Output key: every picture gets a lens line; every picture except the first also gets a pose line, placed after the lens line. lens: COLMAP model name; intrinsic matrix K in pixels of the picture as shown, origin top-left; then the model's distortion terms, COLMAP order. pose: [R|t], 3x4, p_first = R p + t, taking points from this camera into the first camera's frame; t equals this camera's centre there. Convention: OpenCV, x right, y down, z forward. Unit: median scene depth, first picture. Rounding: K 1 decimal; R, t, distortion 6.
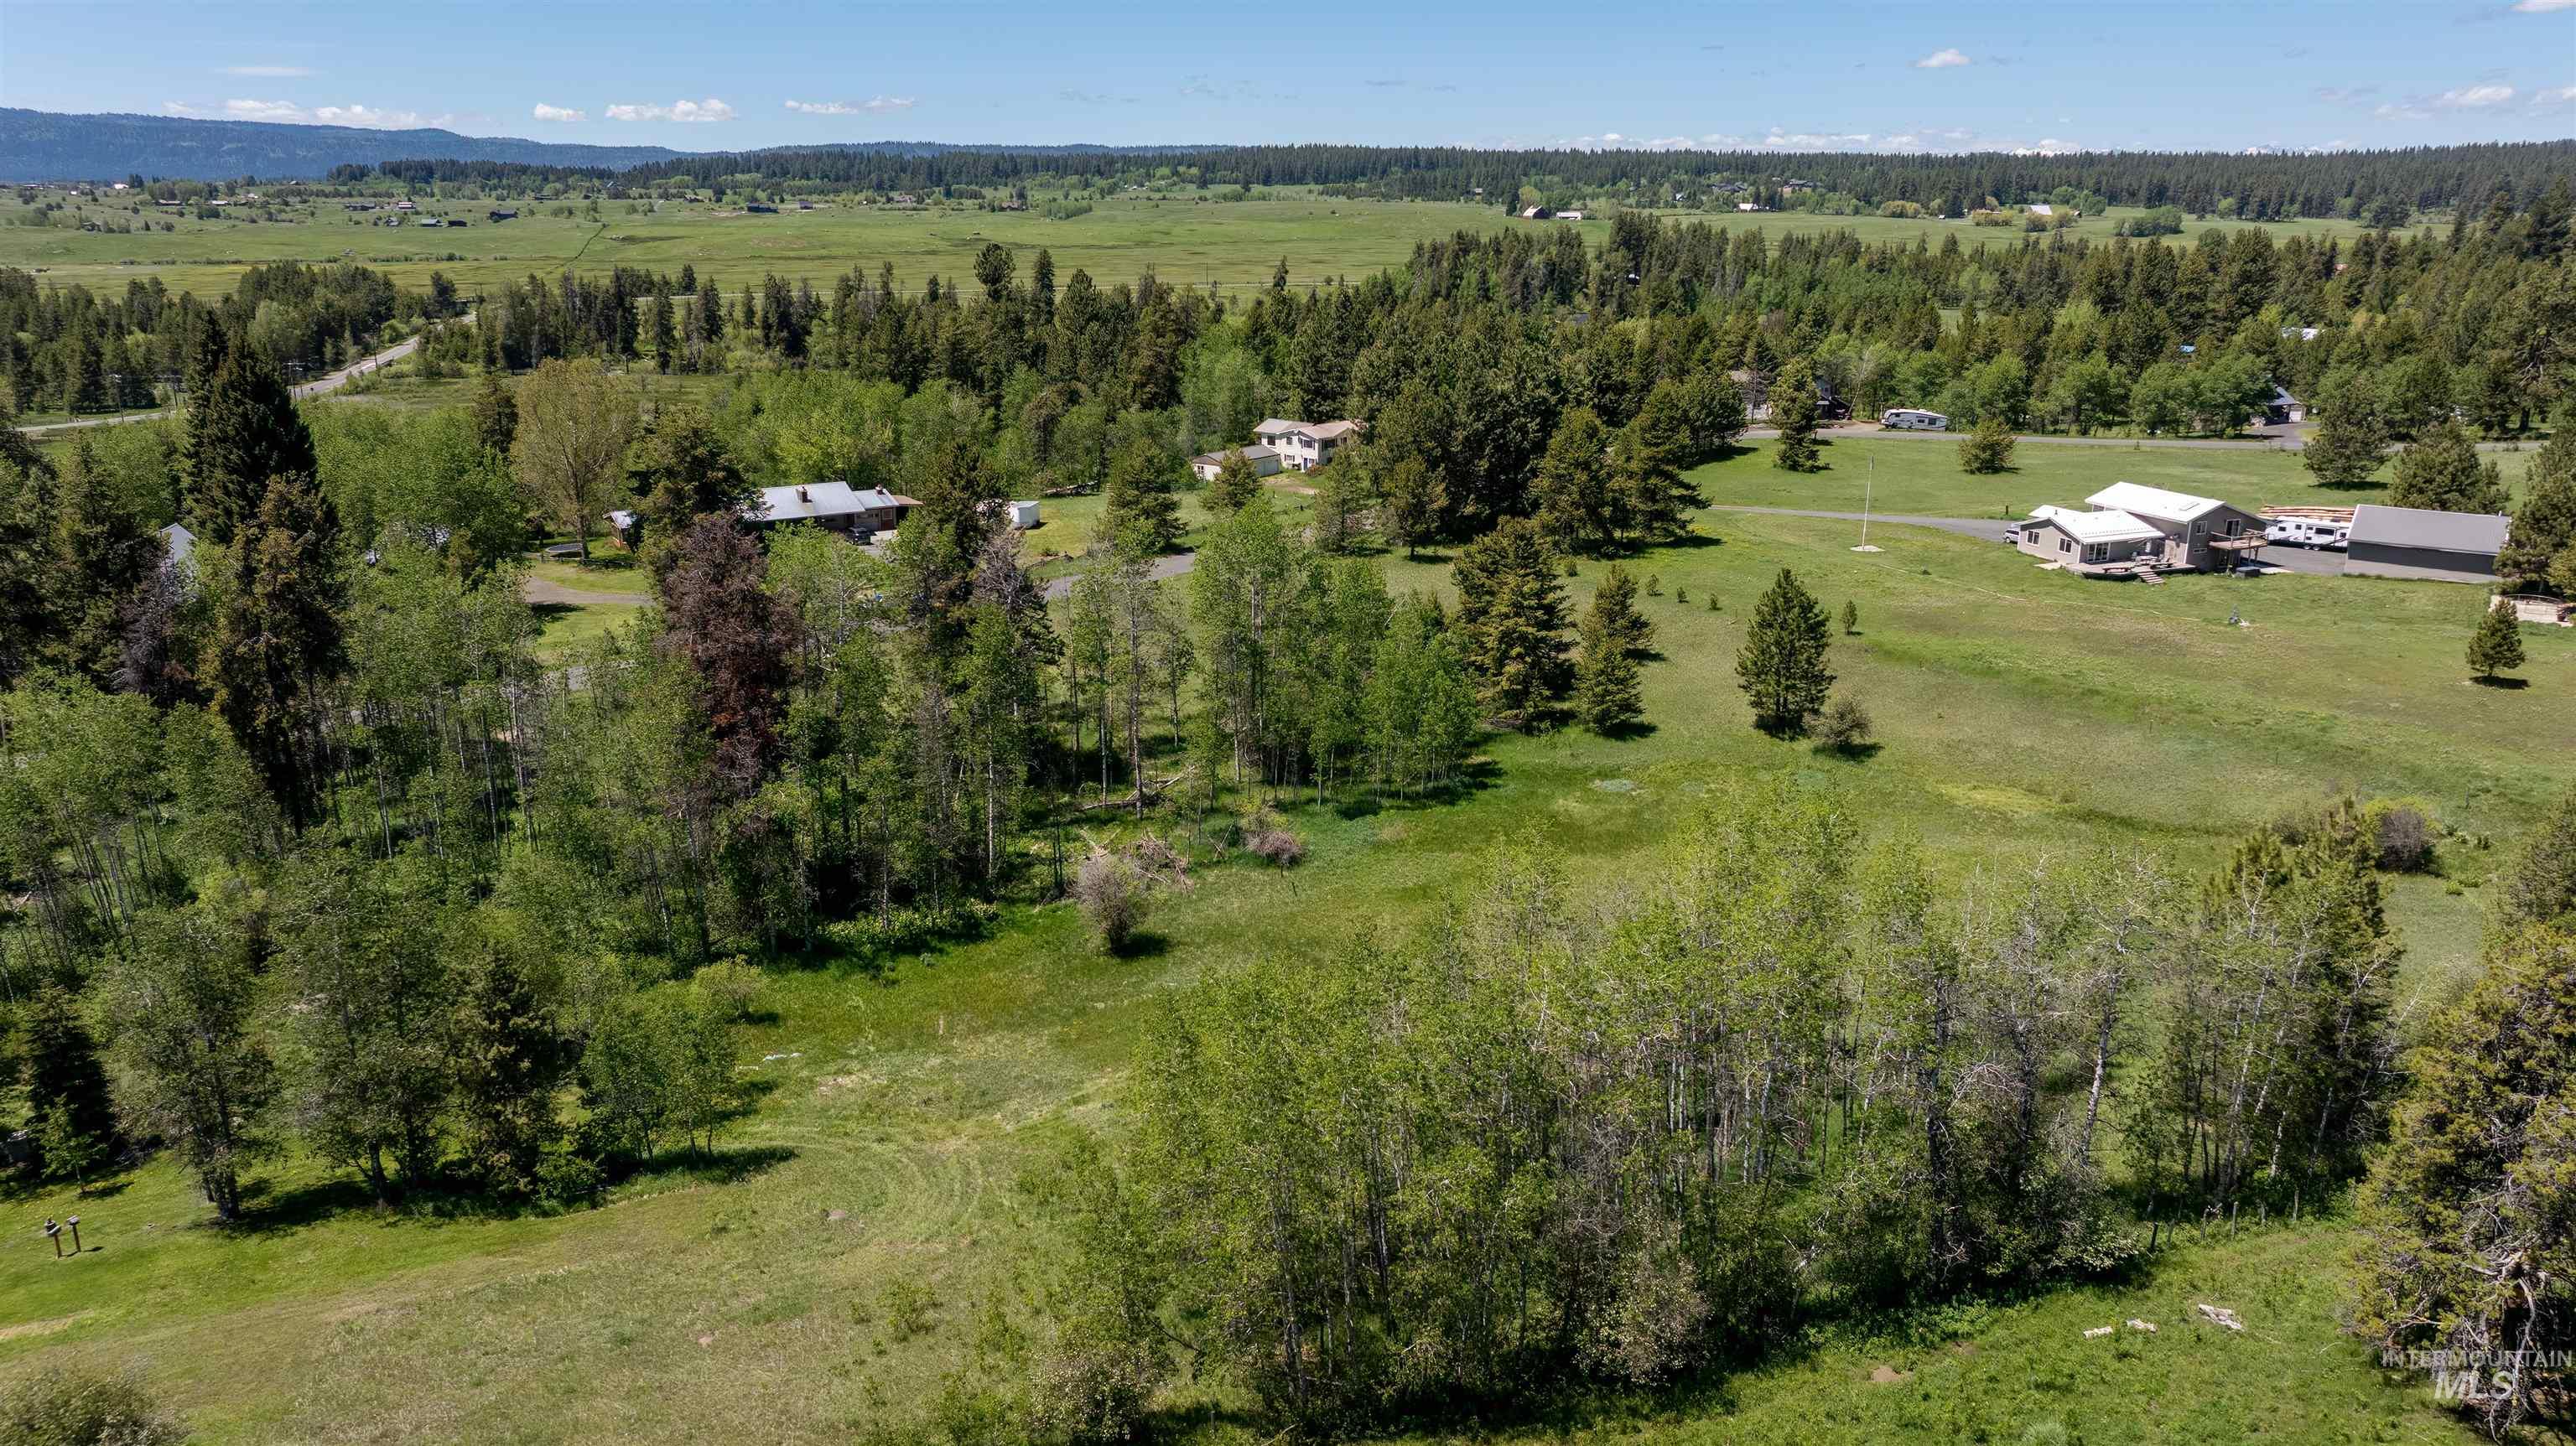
lens RADIAL K [[1870.7, 0, 1353.7], [0, 1870.7, 715.4], [0, 0, 1]] dist [-0.057559, 0.048812]
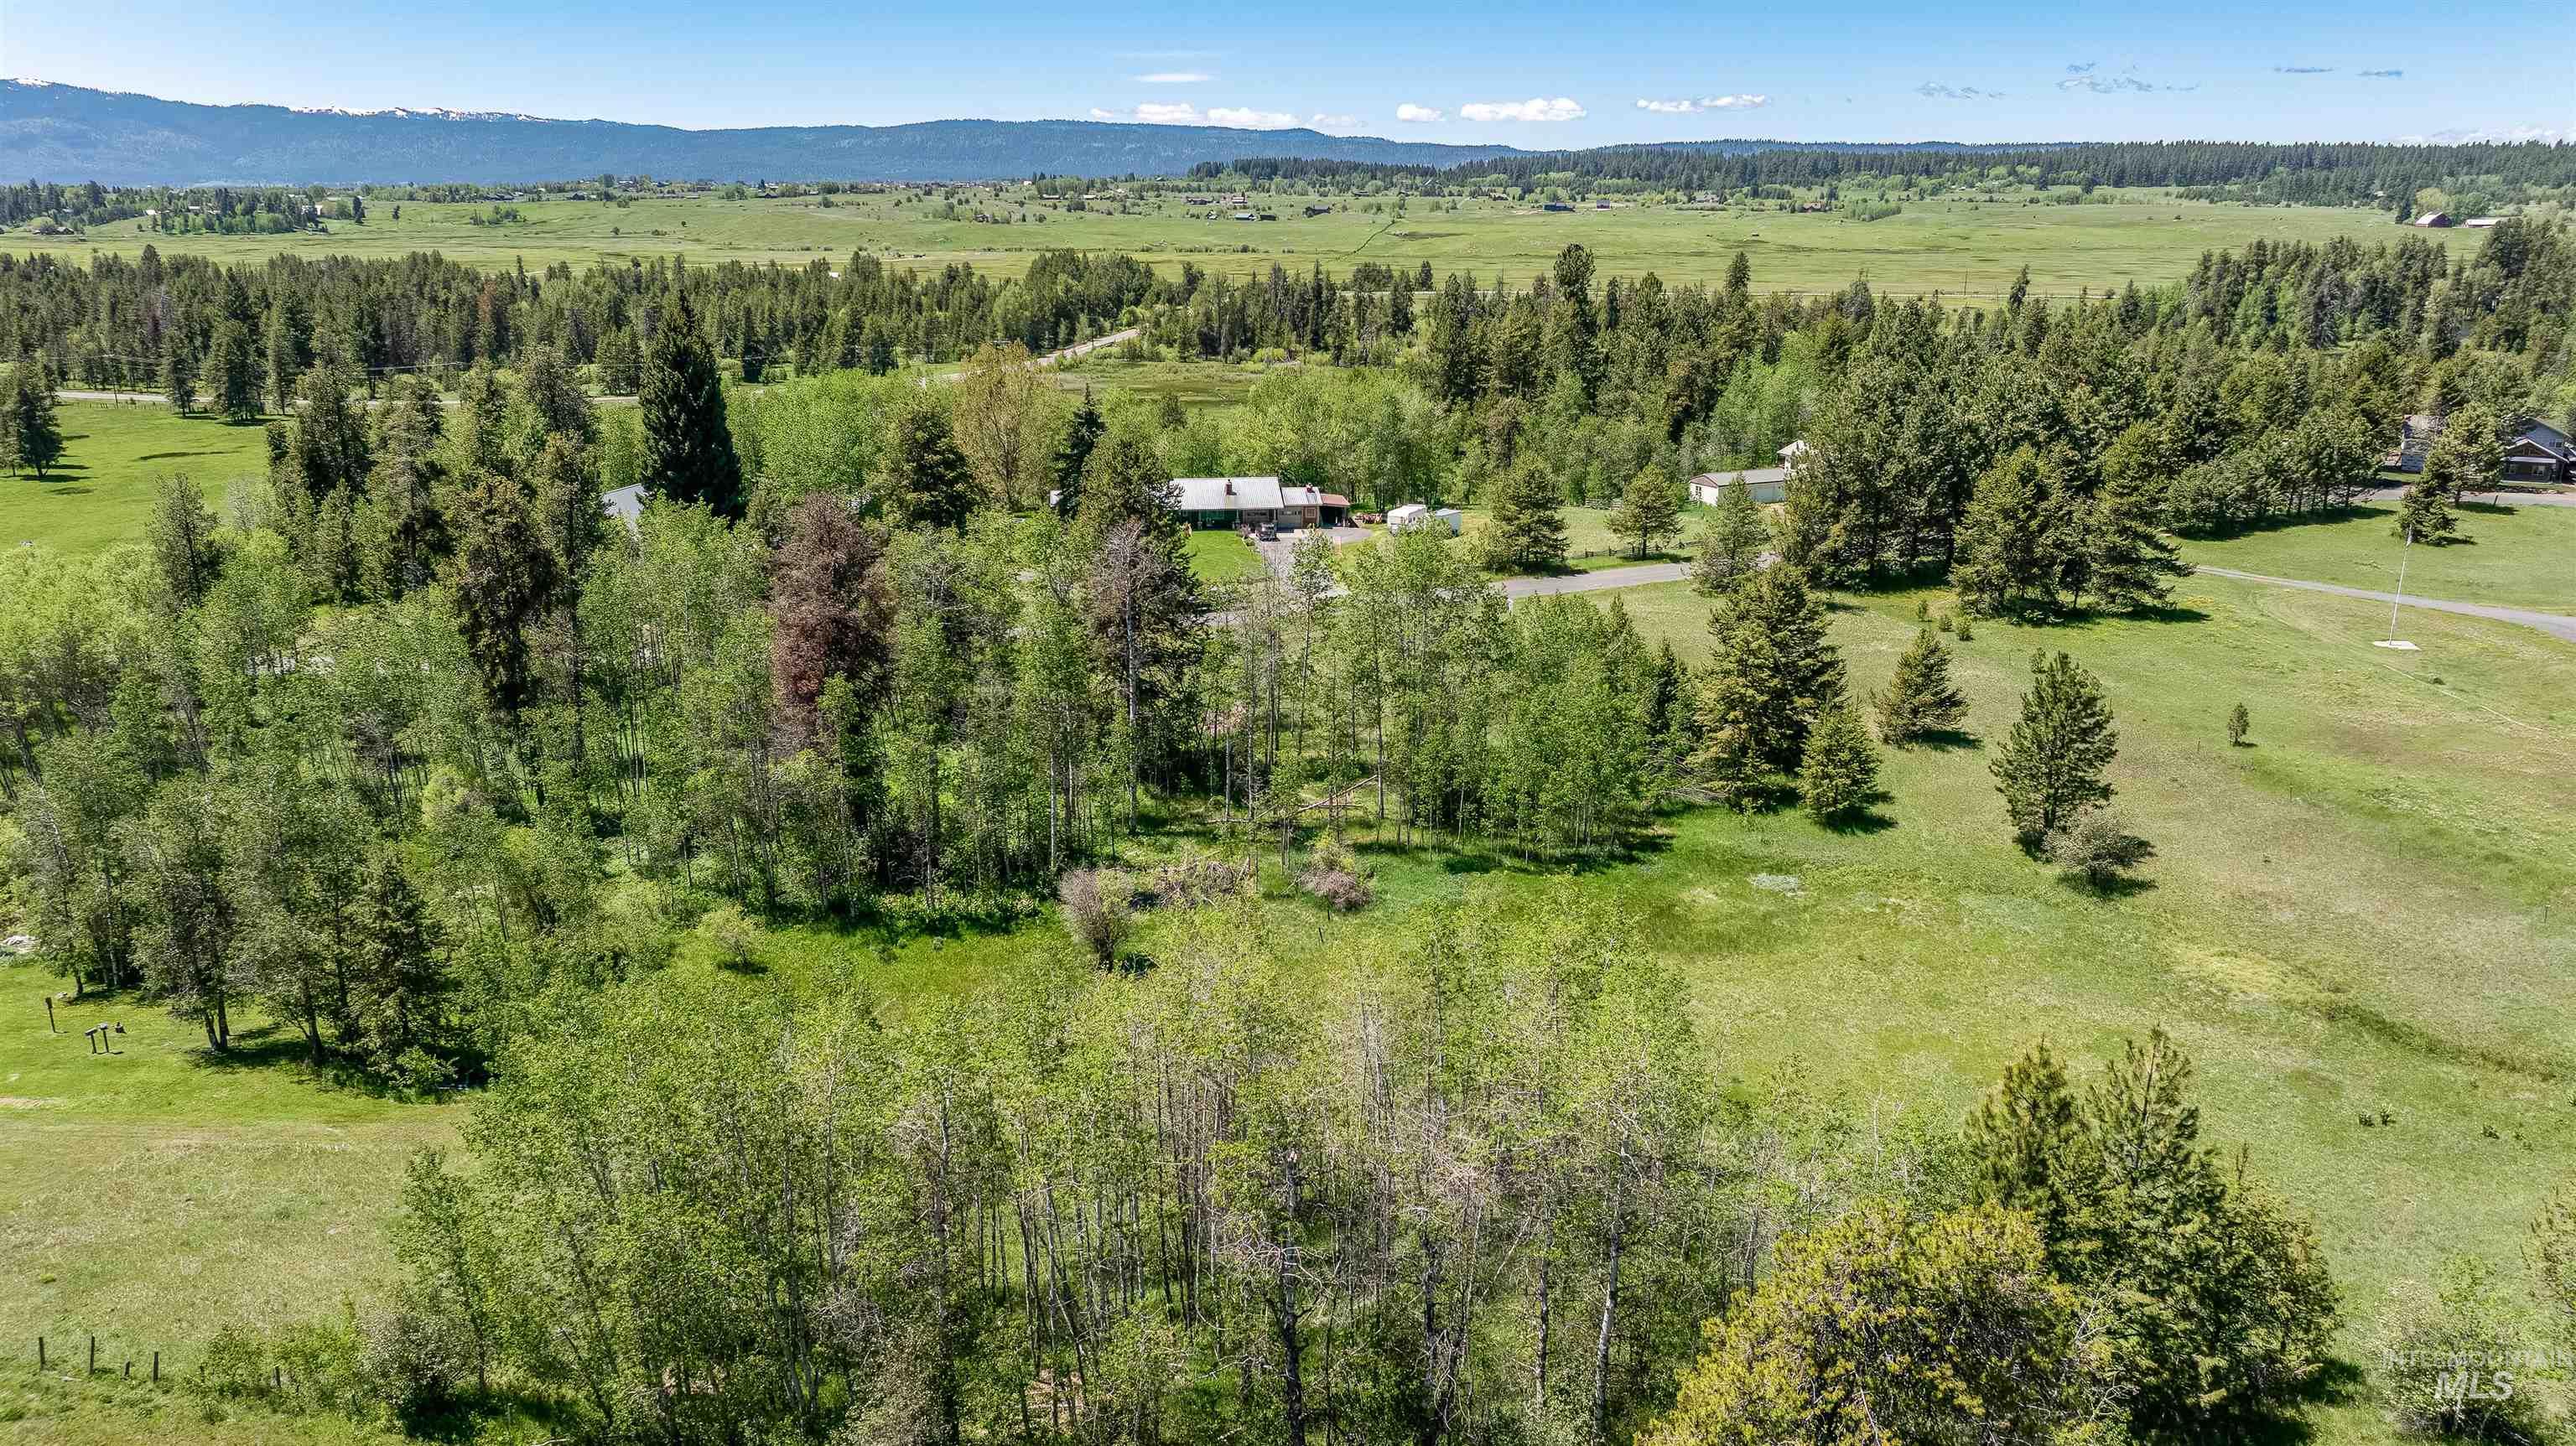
lens RADIAL K [[1930.5, 0, 1288.0], [0, 1930.5, 723.0], [0, 0, 1]] dist [-0.022771, 0.004484]
pose [[0.897047, 0.116771, -0.426229, 0.154035], [-0.119062, 0.992657, 0.021371, -0.013538], [0.425595, 0.031577, 0.904363, 0.051667]]
